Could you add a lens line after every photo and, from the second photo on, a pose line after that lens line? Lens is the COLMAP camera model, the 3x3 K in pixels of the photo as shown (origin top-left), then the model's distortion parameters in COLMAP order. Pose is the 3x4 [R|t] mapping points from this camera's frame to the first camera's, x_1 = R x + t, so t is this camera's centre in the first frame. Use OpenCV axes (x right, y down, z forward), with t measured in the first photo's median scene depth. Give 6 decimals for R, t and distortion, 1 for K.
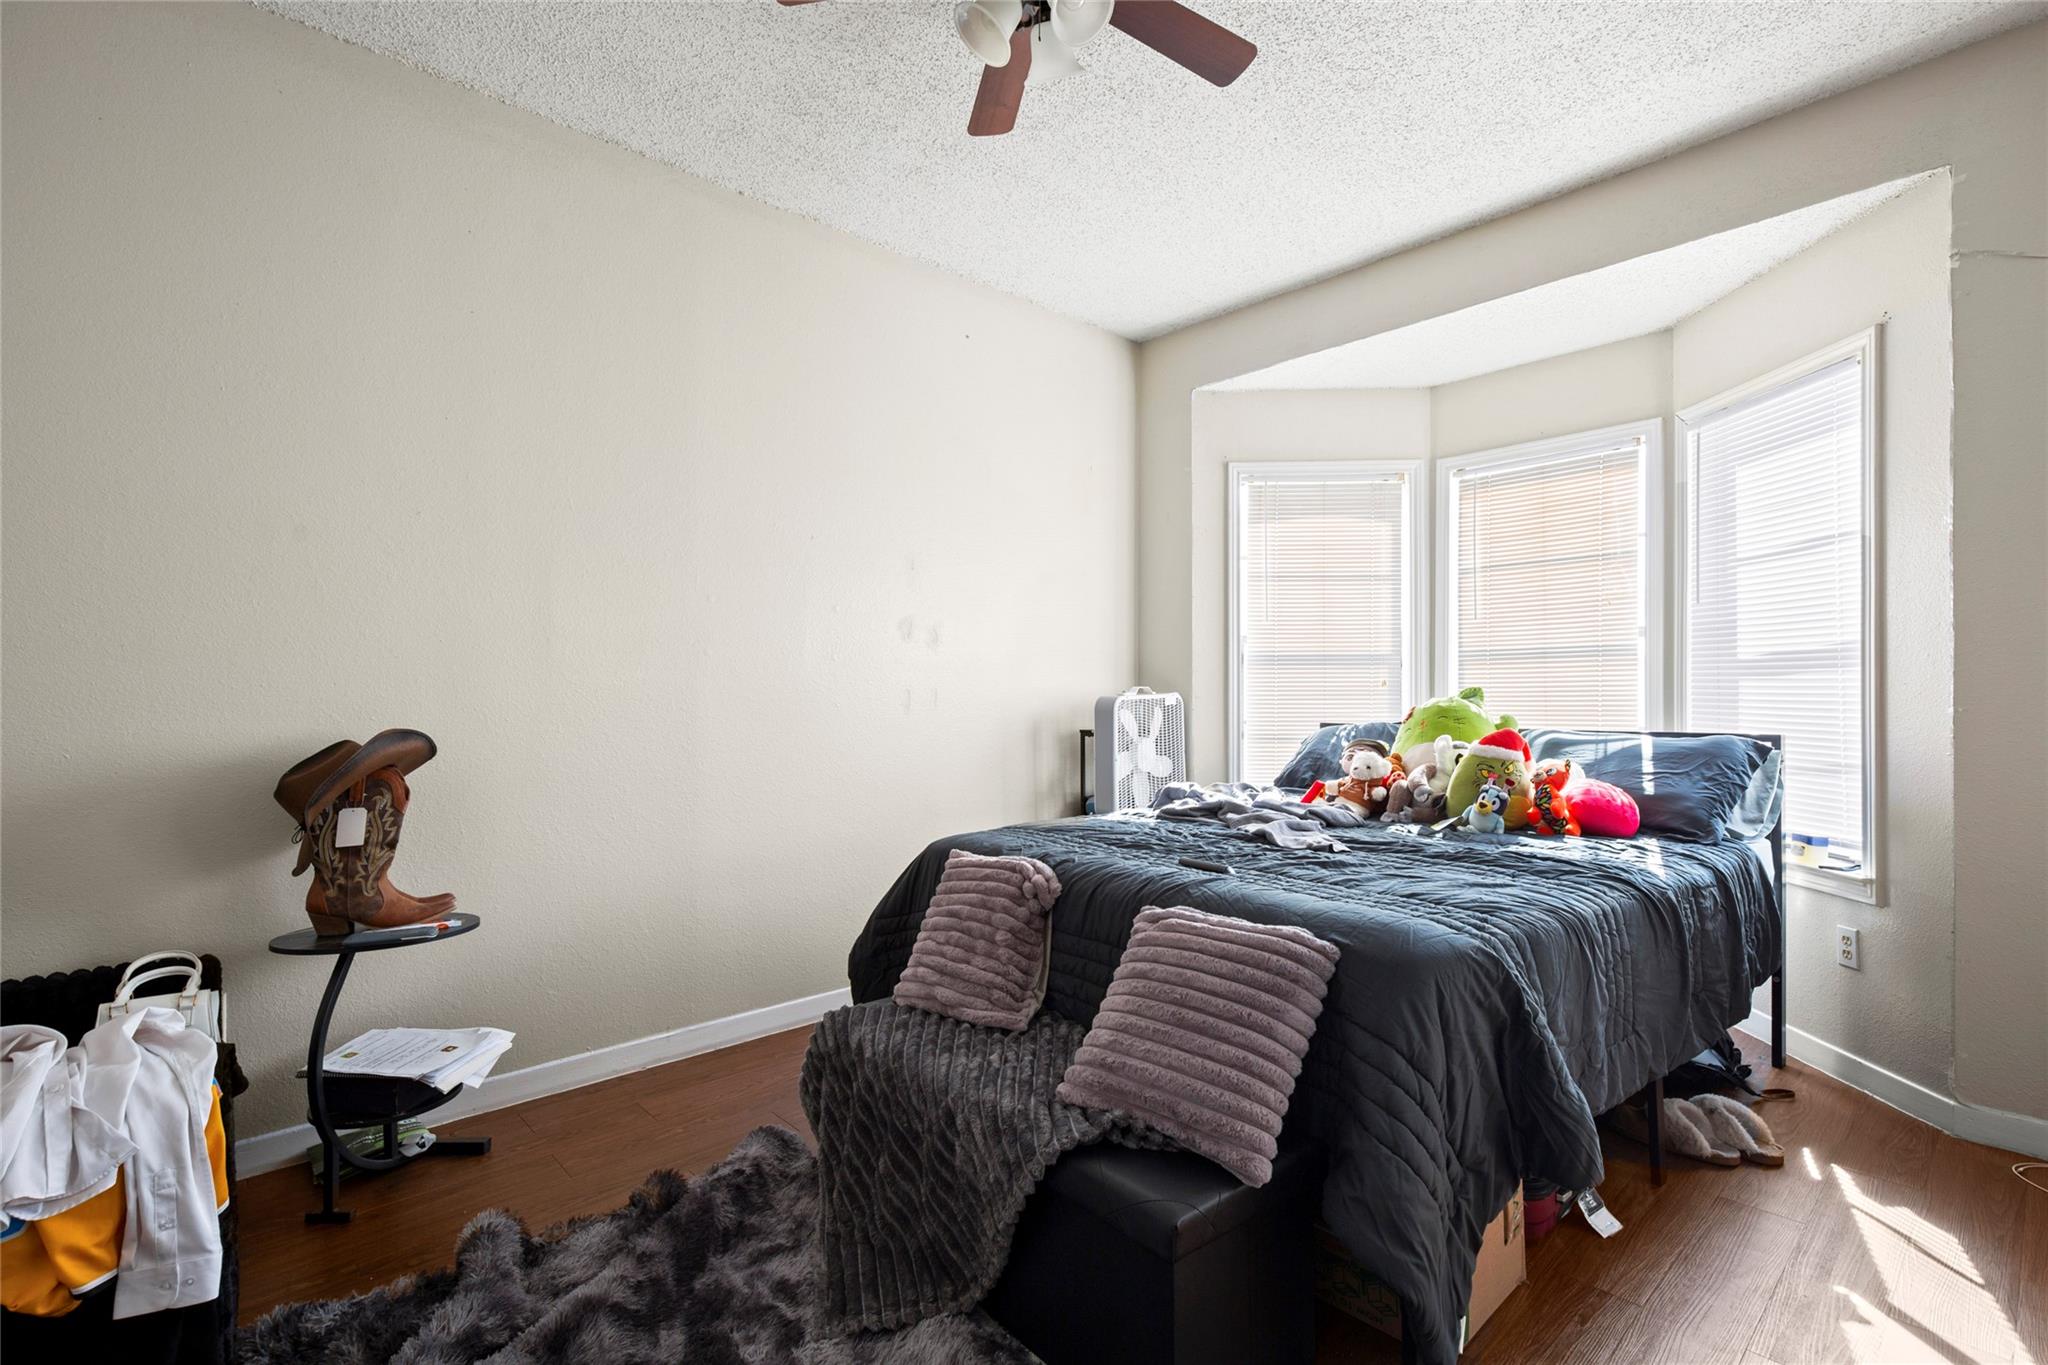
lens RADIAL K [[950.3, 0, 1014.1], [0, 950.3, 688.3], [0, 0, 1]] dist [0.013292, -0.002480]
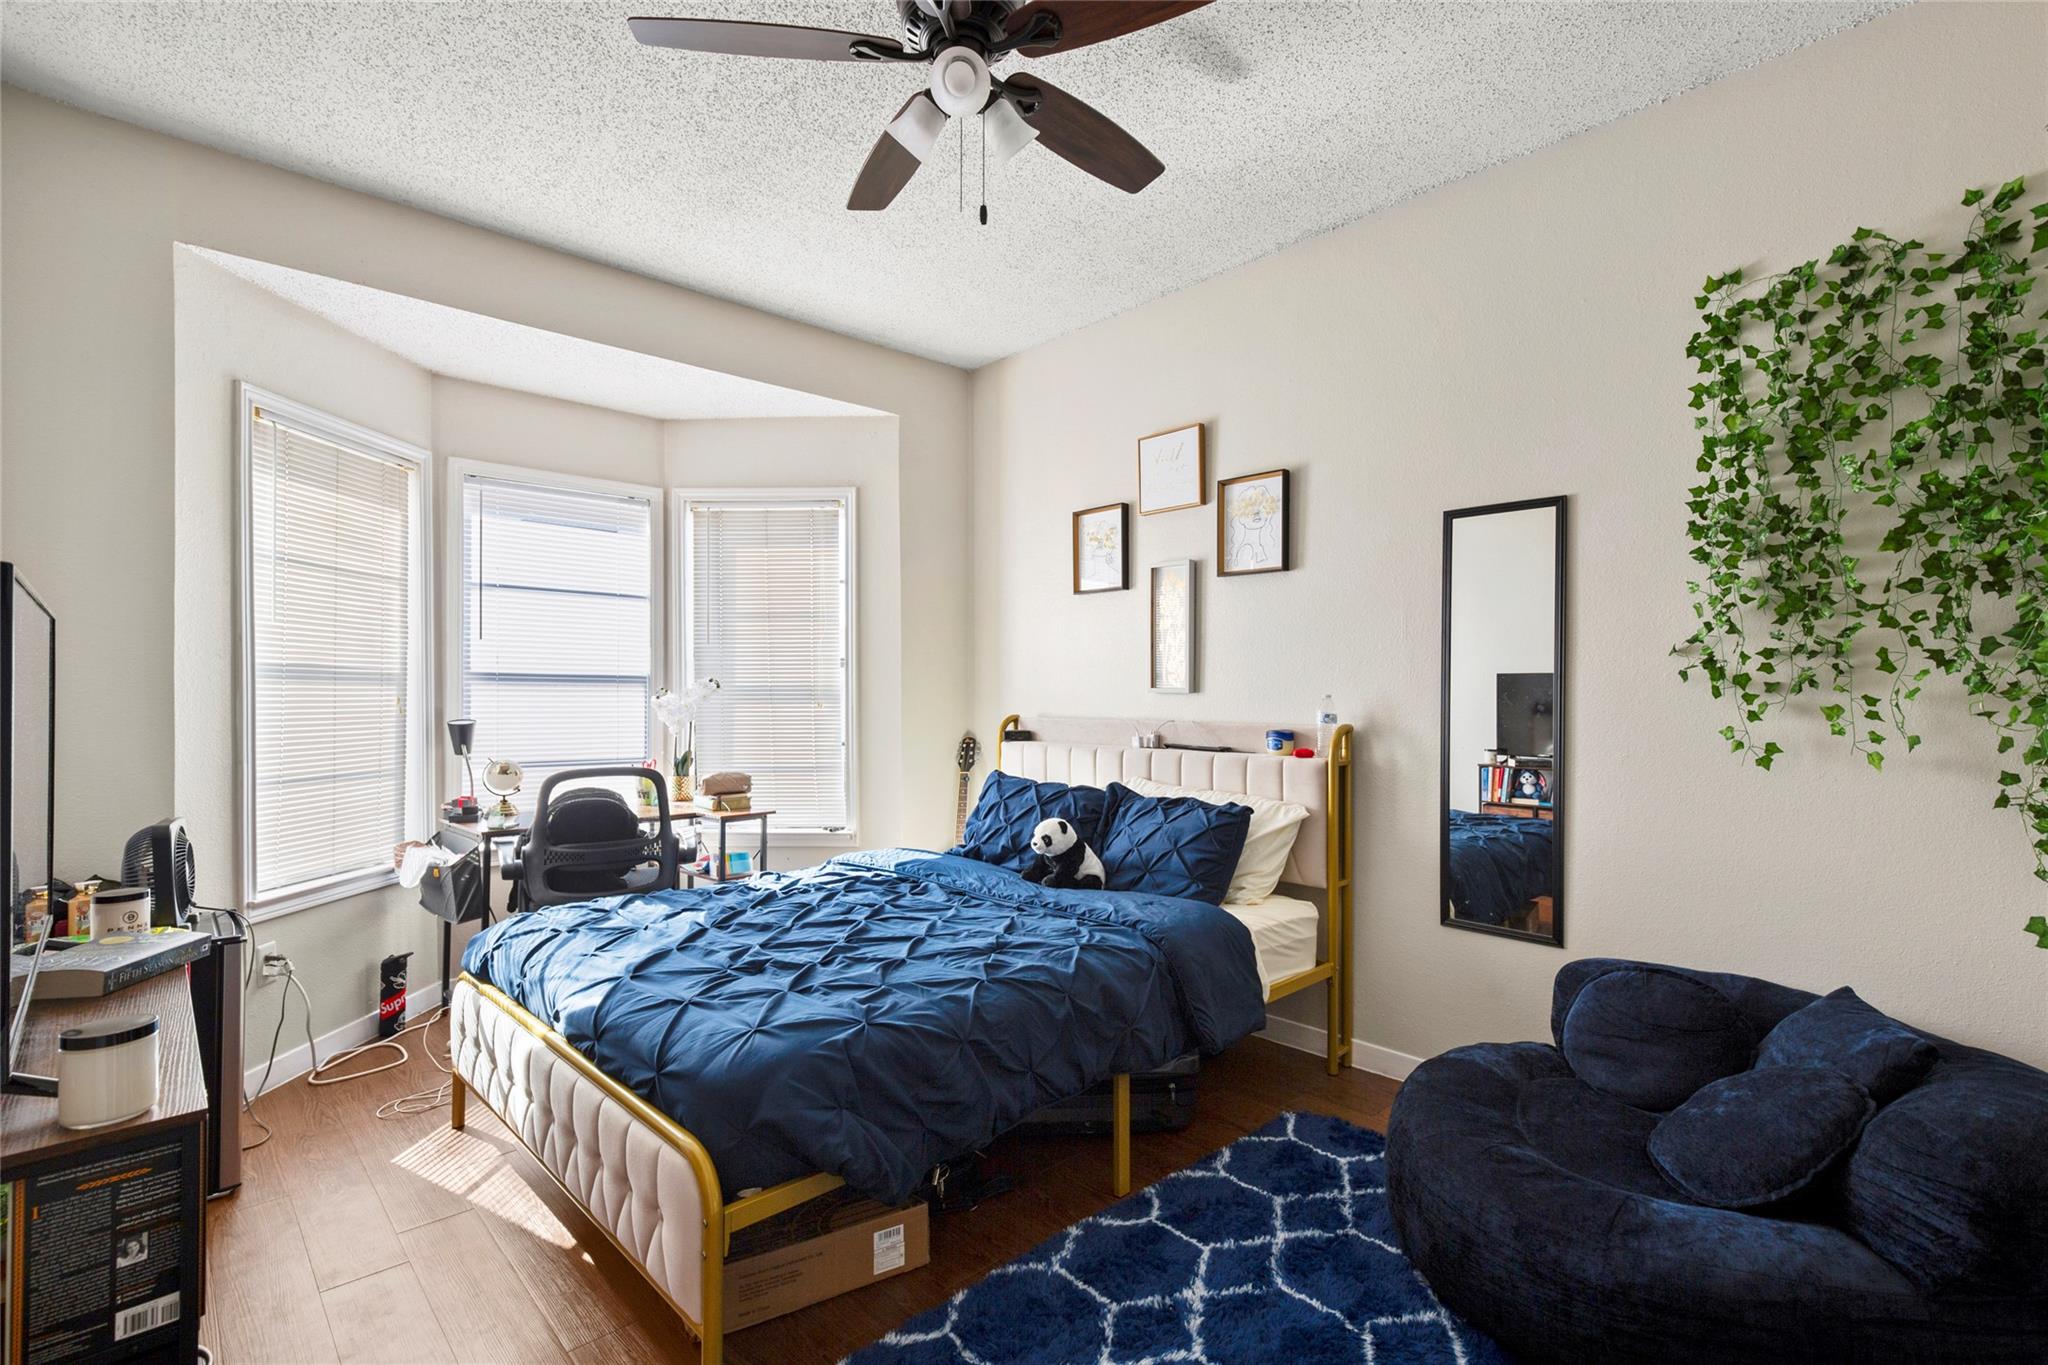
lens RADIAL K [[950.3, 0, 1044.2], [0, 950.3, 689.3], [0, 0, 1]] dist [0.013292, -0.002480]
pose [[-0.002963, 0.004371, 0.999986, -0.460998], [-0.003003, 0.999986, -0.004380, -0.018632], [-0.999991, -0.003016, -0.002950, 0.441336]]
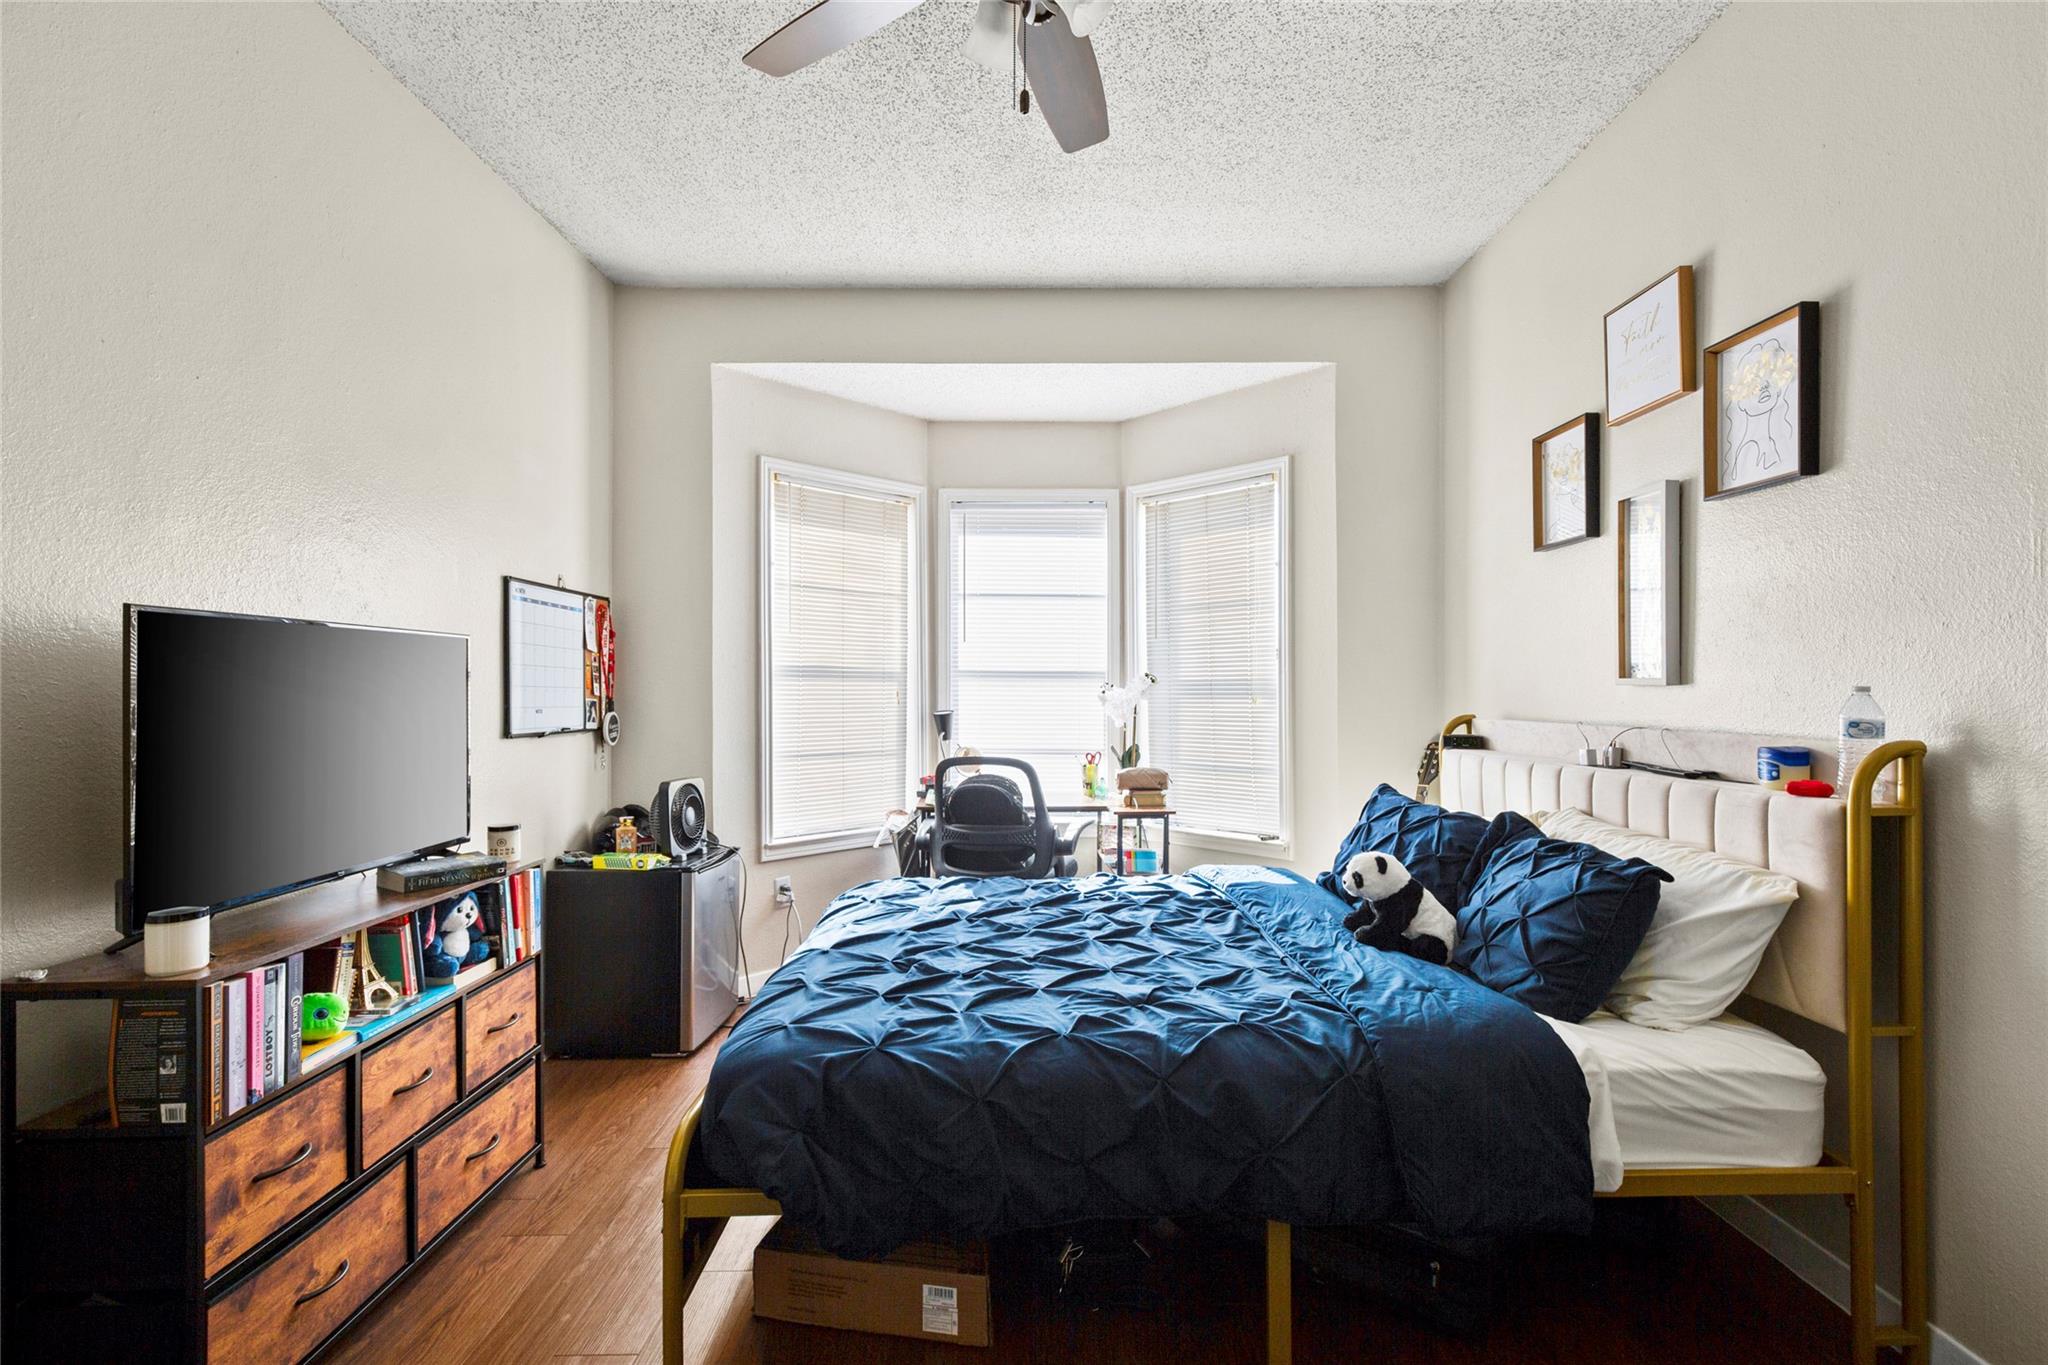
lens RADIAL K [[950.3, 0, 1036.6], [0, 950.3, 689.6], [0, 0, 1]] dist [0.013292, -0.002480]
pose [[0.675280, -0.000648, 0.737562, -0.268457], [-0.000784, 0.999998, 0.001596, -0.017423], [-0.737561, -0.001656, 0.675278, 0.200275]]
